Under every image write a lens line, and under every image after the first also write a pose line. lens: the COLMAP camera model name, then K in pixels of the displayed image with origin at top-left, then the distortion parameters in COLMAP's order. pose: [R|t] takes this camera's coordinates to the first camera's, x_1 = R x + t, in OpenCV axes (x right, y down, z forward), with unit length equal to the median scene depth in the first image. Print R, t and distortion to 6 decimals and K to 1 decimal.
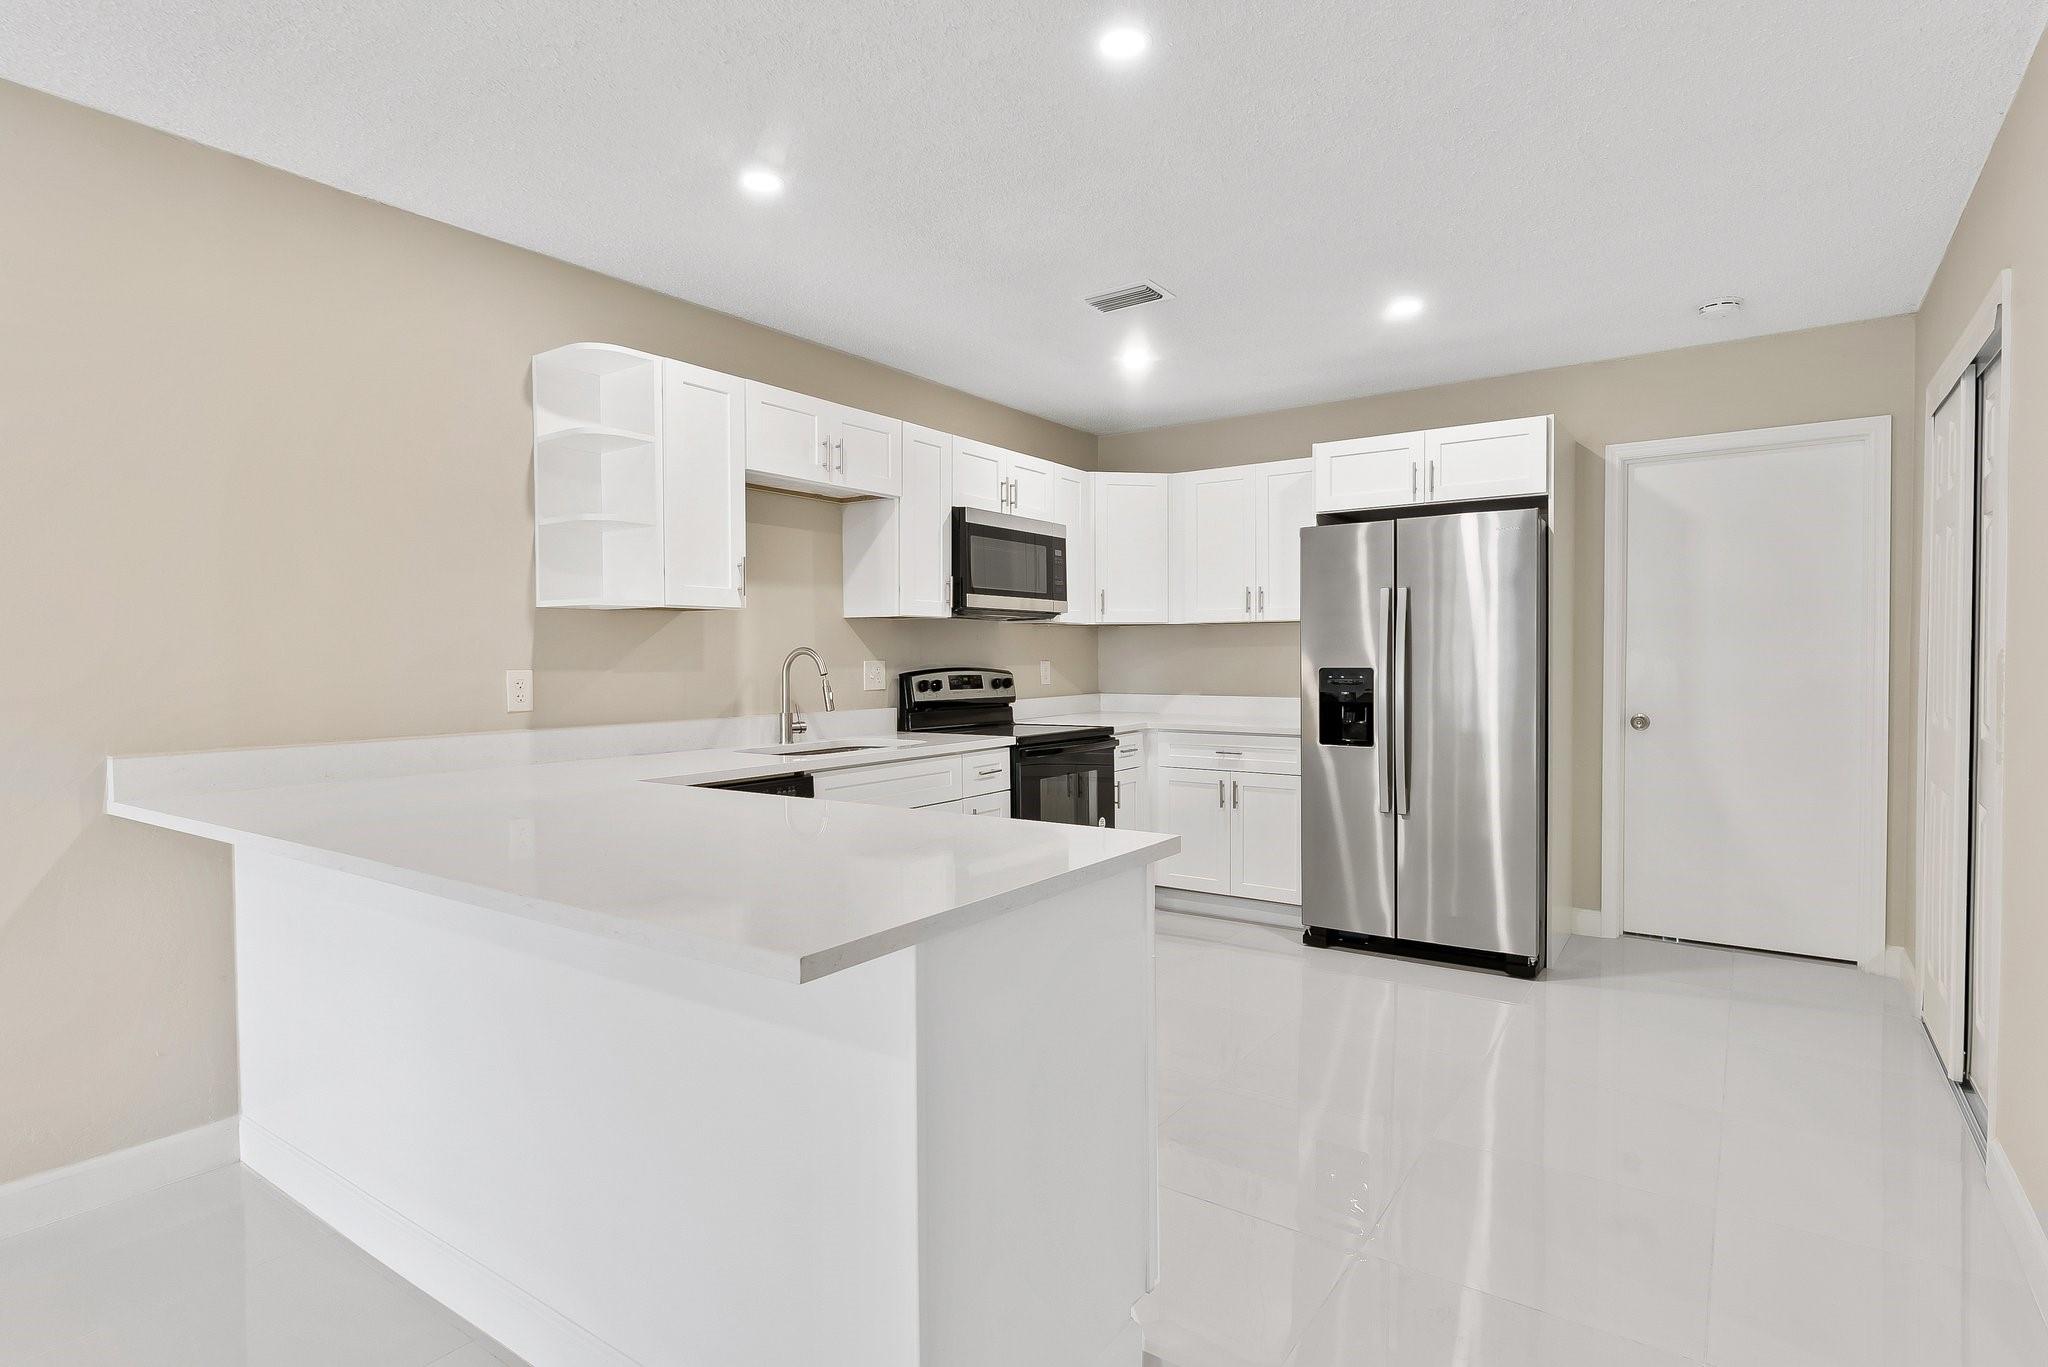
lens RADIAL K [[1037.3, 0, 1022.1], [0, 1037.3, 683.9], [0, 0, 1]] dist [0.000970, 0.000389]
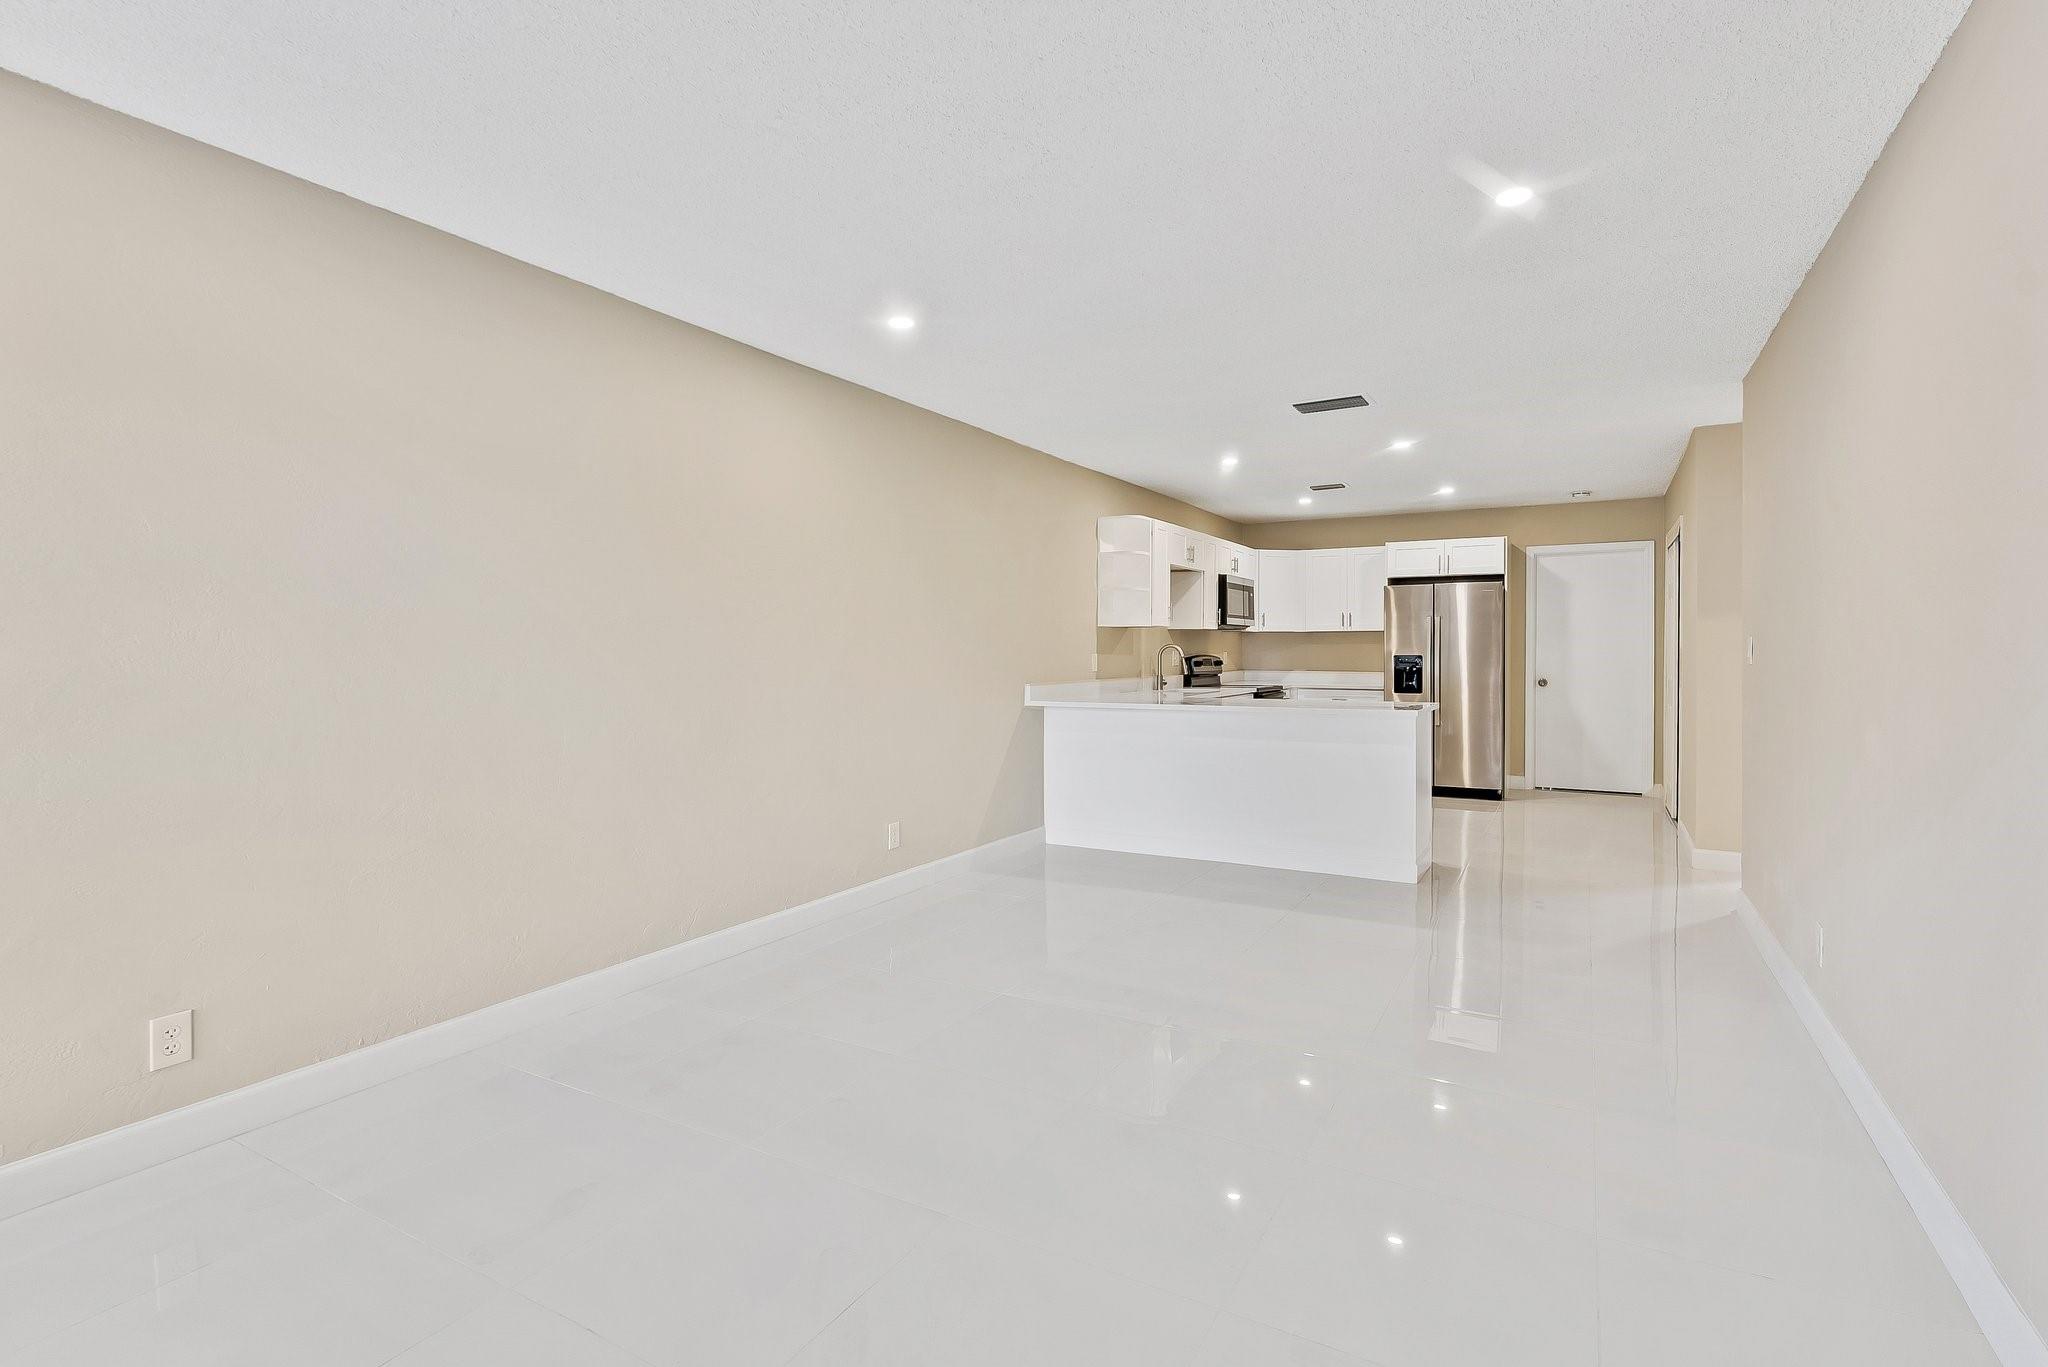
lens RADIAL K [[998.3, 0, 1026.4], [0, 998.3, 665.3], [0, 0, 1]] dist [-0.000788, -0.000123]
pose [[0.994763, 0.003410, 0.102155, -0.606968], [-0.002376, 0.999945, -0.010240, 0.024453], [-0.102185, 0.009944, 0.994716, -0.836679]]
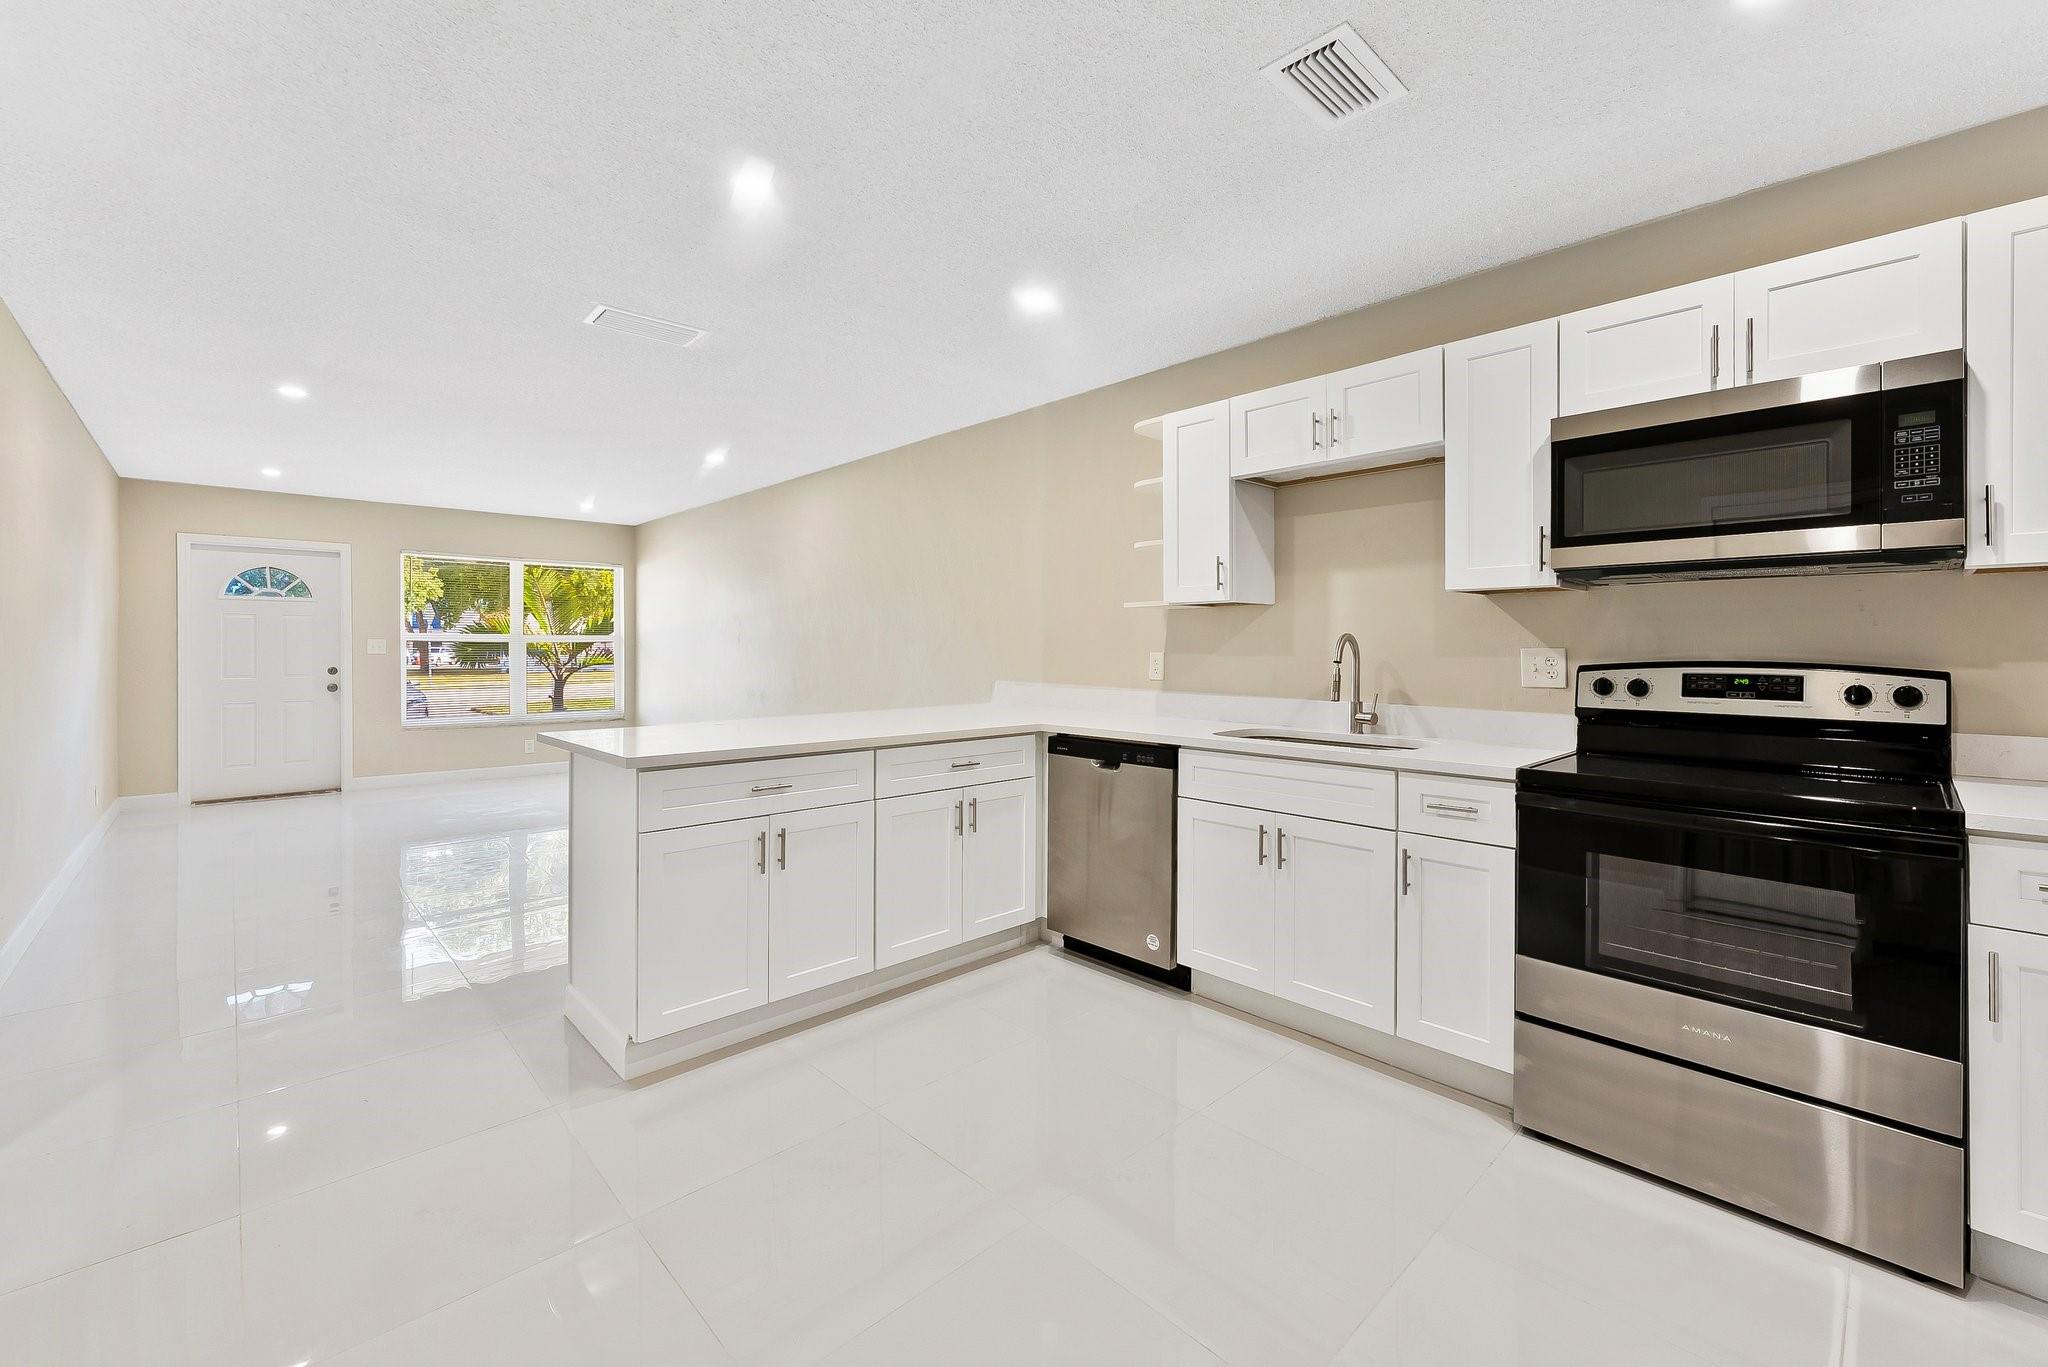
lens RADIAL K [[835.1, 0, 1016.6], [0, 835.1, 643.3], [0, 0, 1]] dist [0.001484, 0.000024]
pose [[-0.200595, 0.001833, -0.979672, 0.515789], [-0.024633, 0.999673, 0.006914, -0.020303], [0.979364, 0.025519, -0.200484, 0.735375]]
